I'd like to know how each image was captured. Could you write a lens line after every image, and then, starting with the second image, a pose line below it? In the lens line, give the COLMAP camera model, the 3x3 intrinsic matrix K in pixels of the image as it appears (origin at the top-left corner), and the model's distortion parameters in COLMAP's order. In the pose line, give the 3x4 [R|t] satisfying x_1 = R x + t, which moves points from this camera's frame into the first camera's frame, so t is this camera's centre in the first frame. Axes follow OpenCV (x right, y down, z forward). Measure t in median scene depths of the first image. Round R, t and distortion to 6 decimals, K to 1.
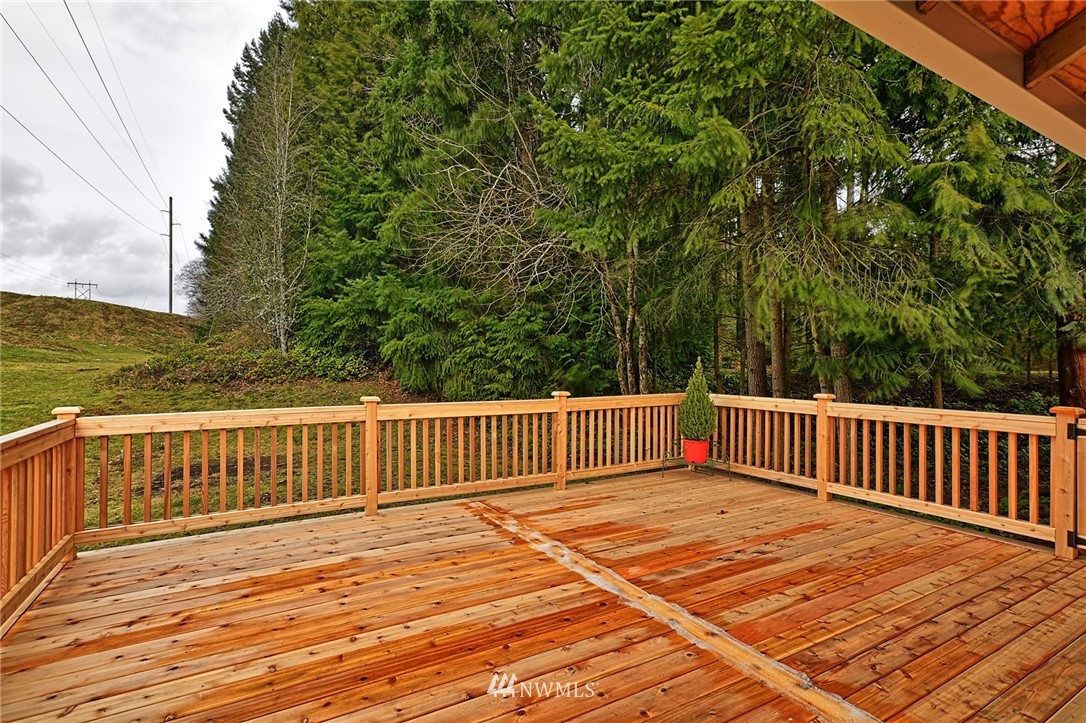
lens RADIAL K [[525.6, 0, 542.9], [0, 525.6, 361.0], [0, 0, 1]] dist [-0.017323, 0.019016]
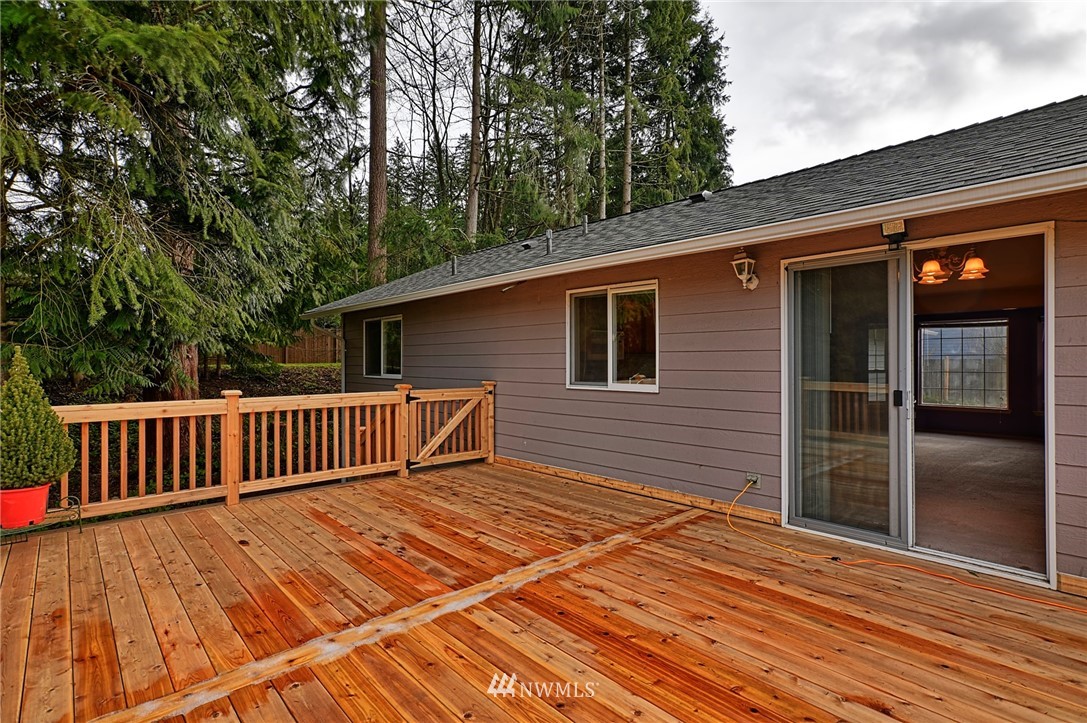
lens RADIAL K [[526.0, 0, 538.6], [0, 526.0, 365.2], [0, 0, 1]] dist [-0.017323, 0.019016]
pose [[-0.202885, -0.011273, 0.979138, -0.566463], [-0.006210, 0.999928, 0.010226, 0.007108], [-0.979183, -0.004006, -0.202941, 0.768843]]
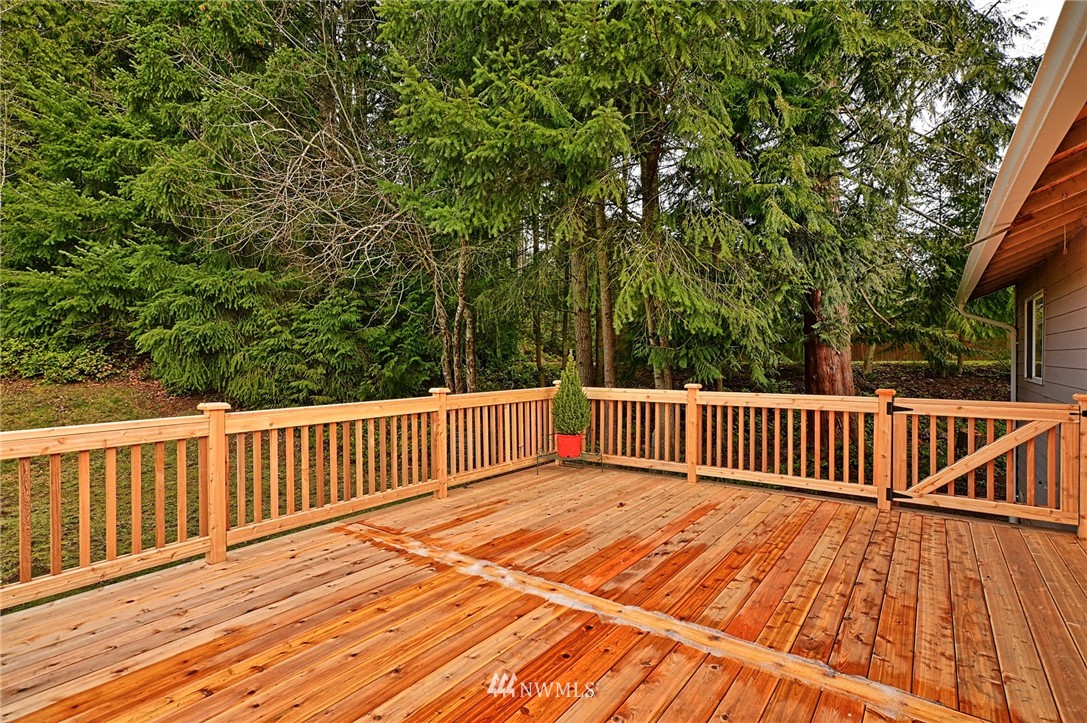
lens RADIAL K [[526.0, 0, 544.6], [0, 526.0, 362.4], [0, 0, 1]] dist [-0.017323, 0.019016]
pose [[0.920821, -0.008989, 0.389883, -0.193546], [0.003561, 0.999886, 0.014643, 0.002524], [-0.389970, -0.012095, 0.920748, 0.144950]]
